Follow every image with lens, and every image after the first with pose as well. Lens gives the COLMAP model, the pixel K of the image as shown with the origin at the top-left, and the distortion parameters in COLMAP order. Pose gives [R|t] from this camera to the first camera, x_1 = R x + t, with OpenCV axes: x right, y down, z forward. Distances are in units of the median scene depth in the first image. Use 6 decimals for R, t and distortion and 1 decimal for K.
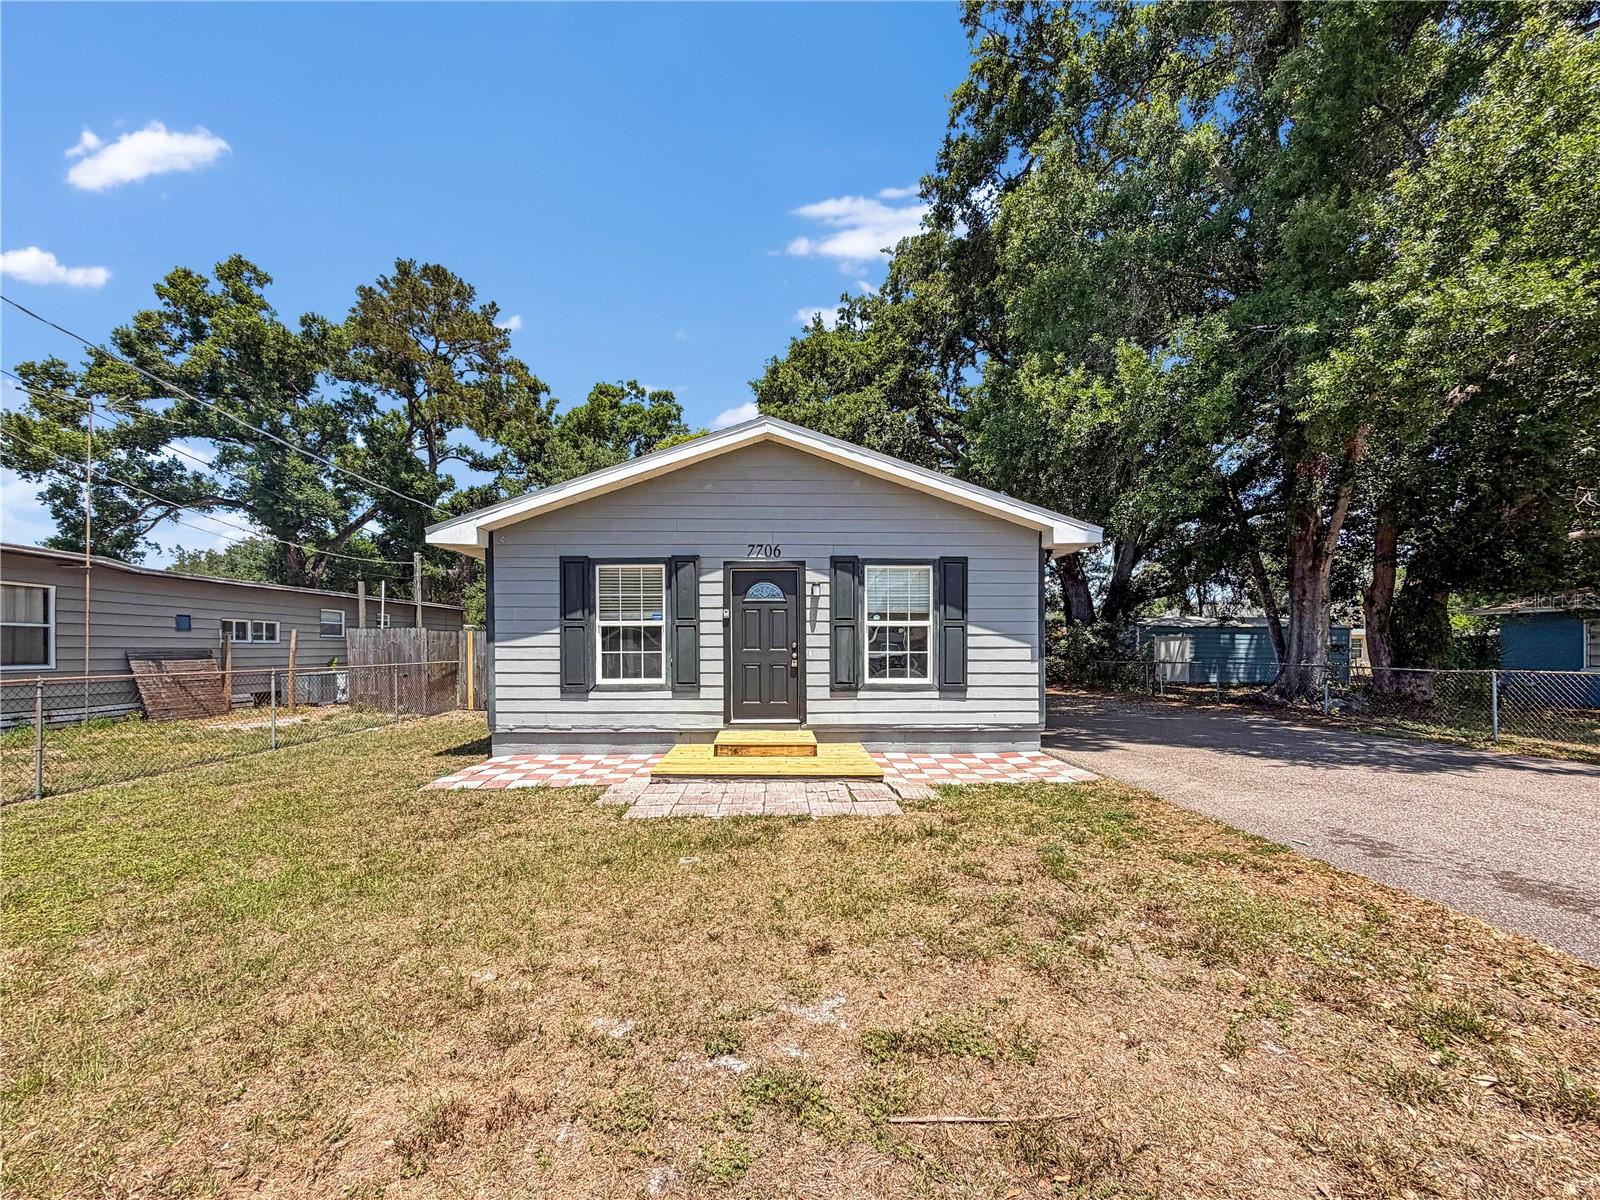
lens RADIAL K [[636.8, 0, 797.7], [0, 636.8, 643.5], [0, 0, 1]] dist [0.001433, -0.000474]
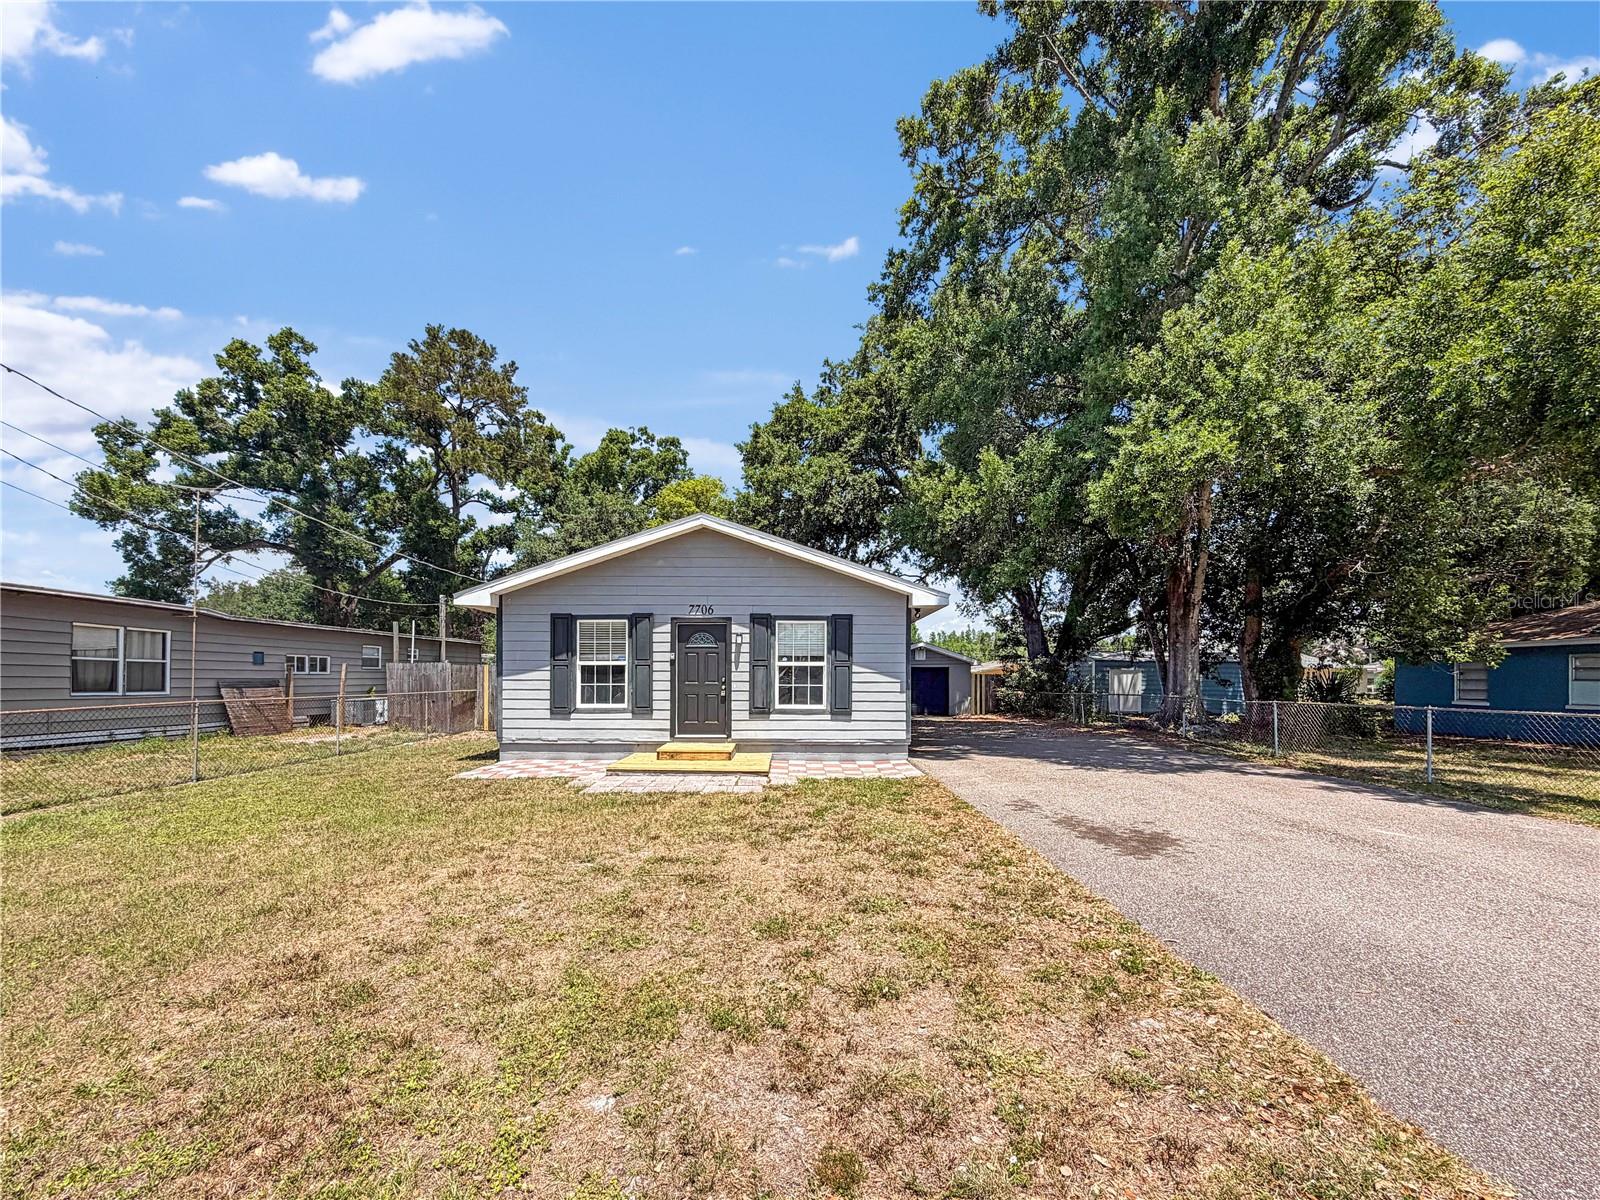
lens RADIAL K [[645.0, 0, 806.2], [0, 645.0, 660.8], [0, 0, 1]] dist [-0.000633, 0.000420]
pose [[0.999829, 0.003983, -0.018052, 0.120211], [-0.004321, 0.999816, -0.018700, -0.007761], [0.017974, 0.018775, 0.999662, -0.222725]]
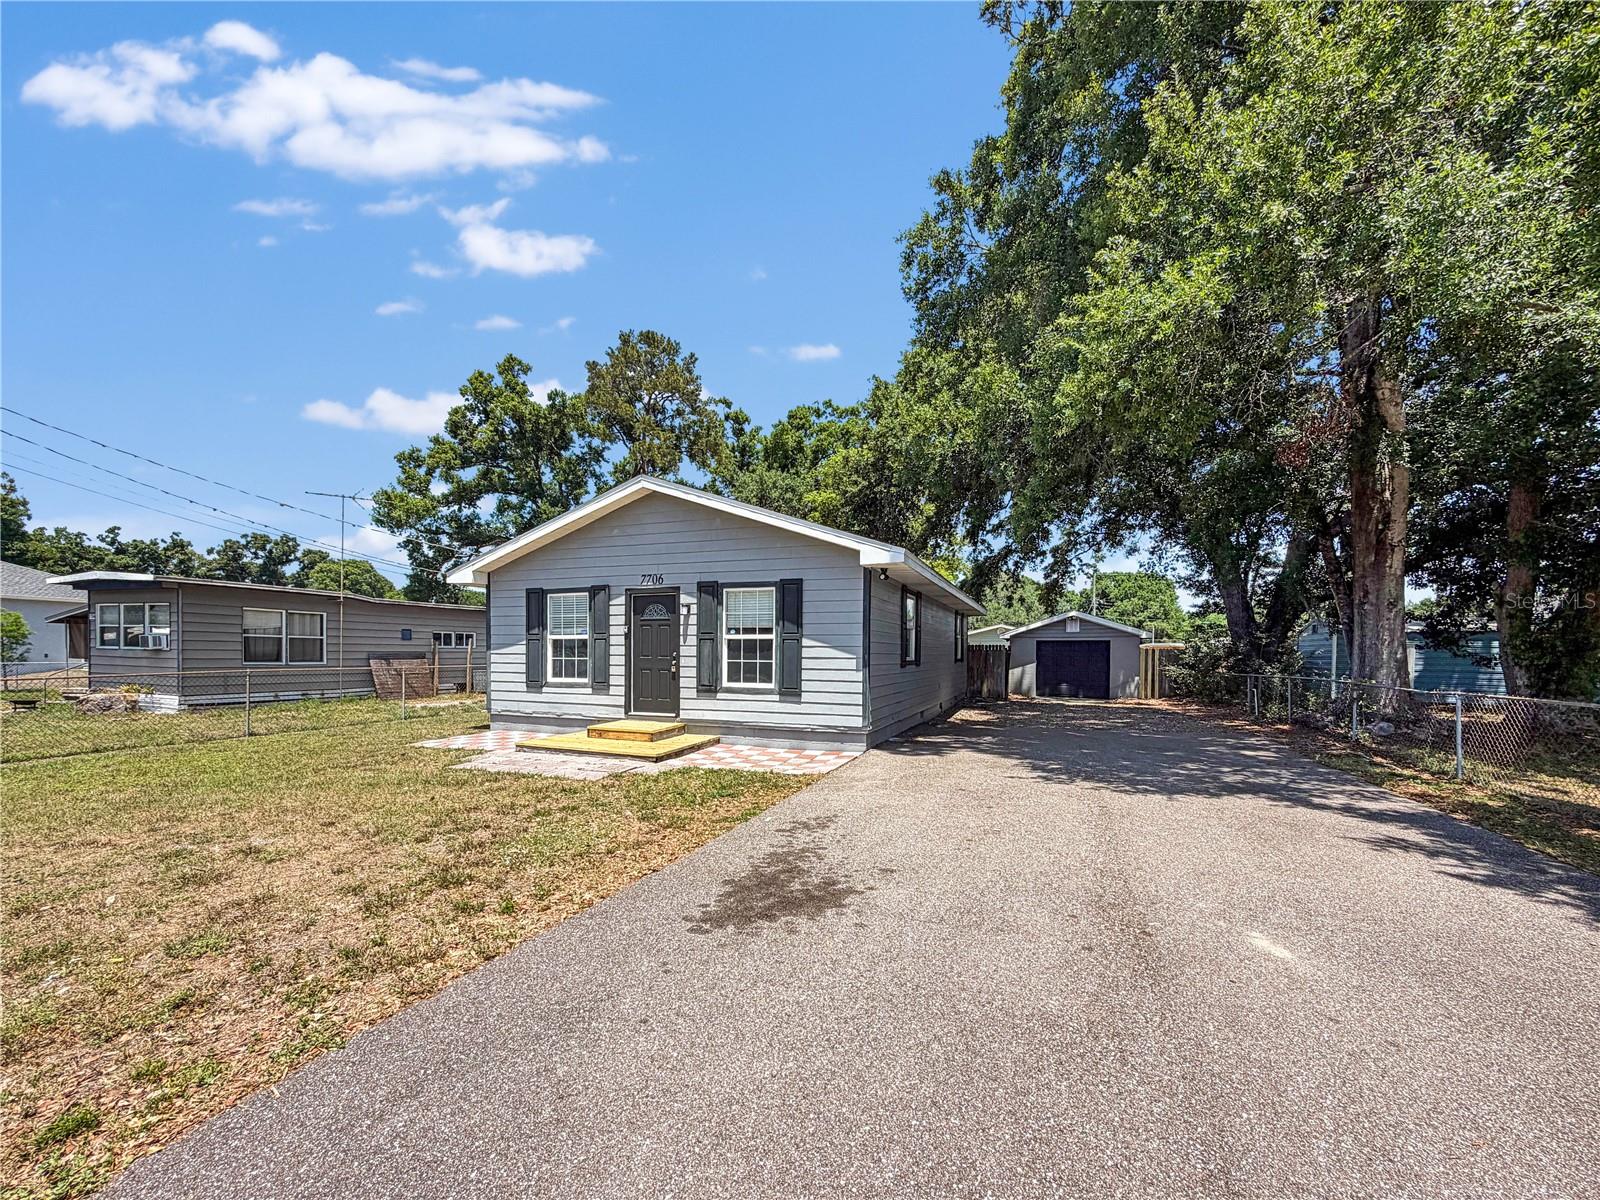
lens RADIAL K [[652.9, 0, 818.3], [0, 652.9, 650.1], [0, 0, 1]] dist [0.000729, 0.000012]
pose [[0.928198, 0.006568, -0.372027, 0.453069], [-0.004673, 0.999971, 0.005994, -0.009093], [0.372056, -0.003825, 0.928202, -0.050155]]
